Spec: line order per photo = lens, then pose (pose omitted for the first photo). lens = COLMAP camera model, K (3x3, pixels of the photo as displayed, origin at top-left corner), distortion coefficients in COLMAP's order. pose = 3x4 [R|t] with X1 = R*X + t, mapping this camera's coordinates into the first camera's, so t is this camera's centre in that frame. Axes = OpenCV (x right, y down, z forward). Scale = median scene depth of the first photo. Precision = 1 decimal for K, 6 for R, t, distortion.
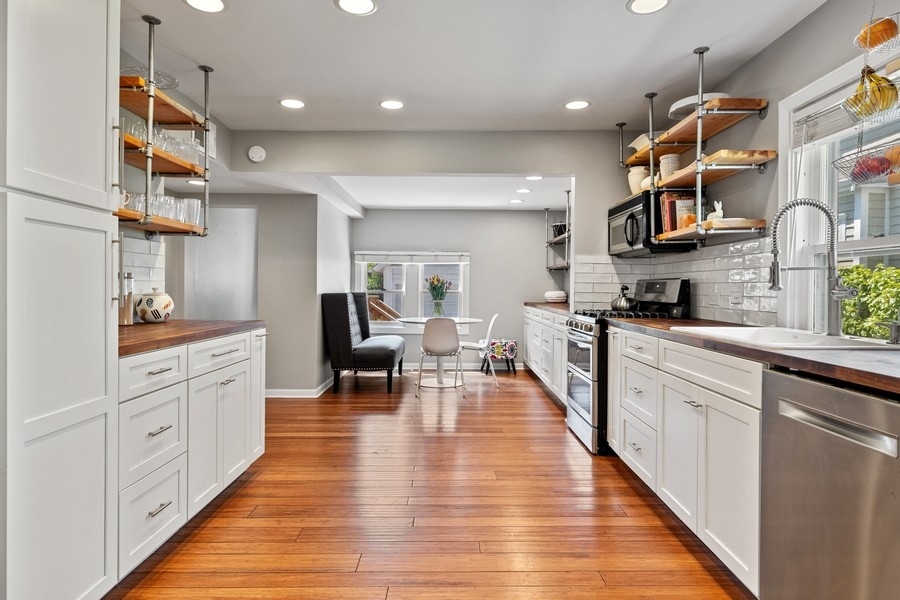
lens RADIAL K [[516.0, 0, 451.5], [0, 516.0, 287.1], [0, 0, 1]] dist [-0.000115, -0.000288]
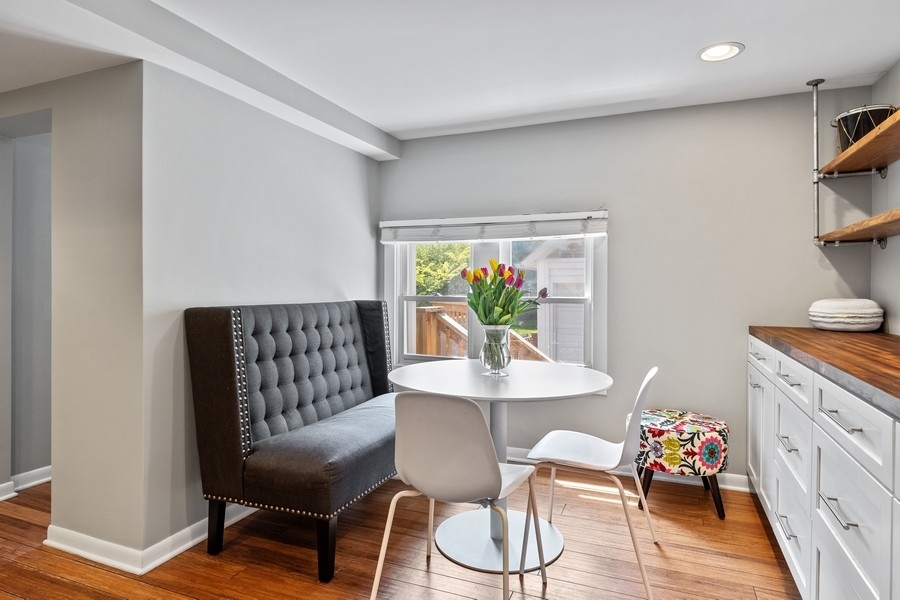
lens RADIAL K [[516.0, 0, 451.5], [0, 516.0, 287.1], [0, 0, 1]] dist [-0.000115, -0.000288]
pose [[0.923104, -0.004373, -0.384526, 0.167560], [0.004790, 0.999989, 0.000126, -0.005377], [0.384521, -0.001958, 0.923114, 1.101975]]
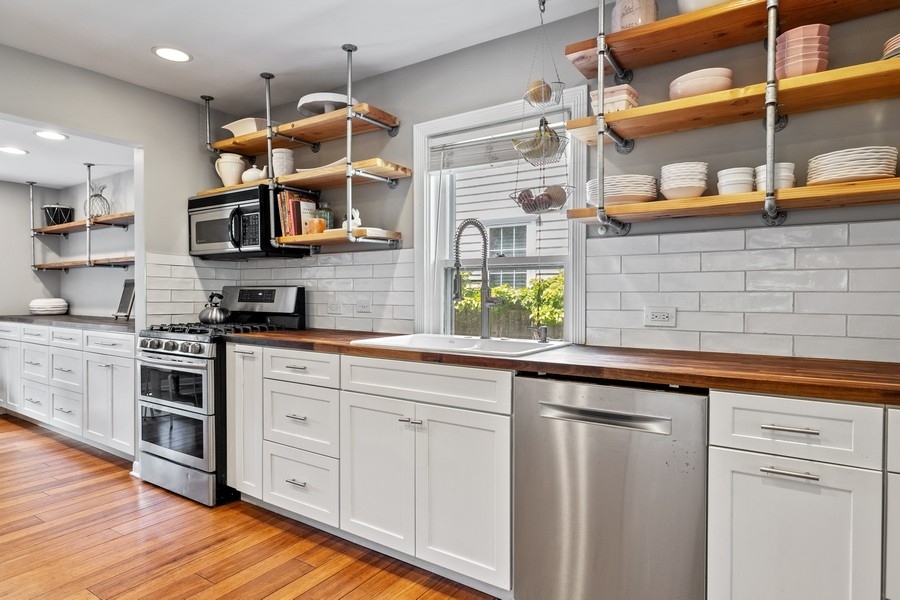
lens RADIAL K [[514.8, 0, 450.0], [0, 514.8, 300.0], [0, 0, 1]] dist [0.002090, 0.000465]
pose [[0.555615, -0.014246, 0.831318, -0.174371], [-0.001265, 0.999838, 0.017980, -0.009153], [-0.831439, -0.011042, 0.555507, 0.259129]]
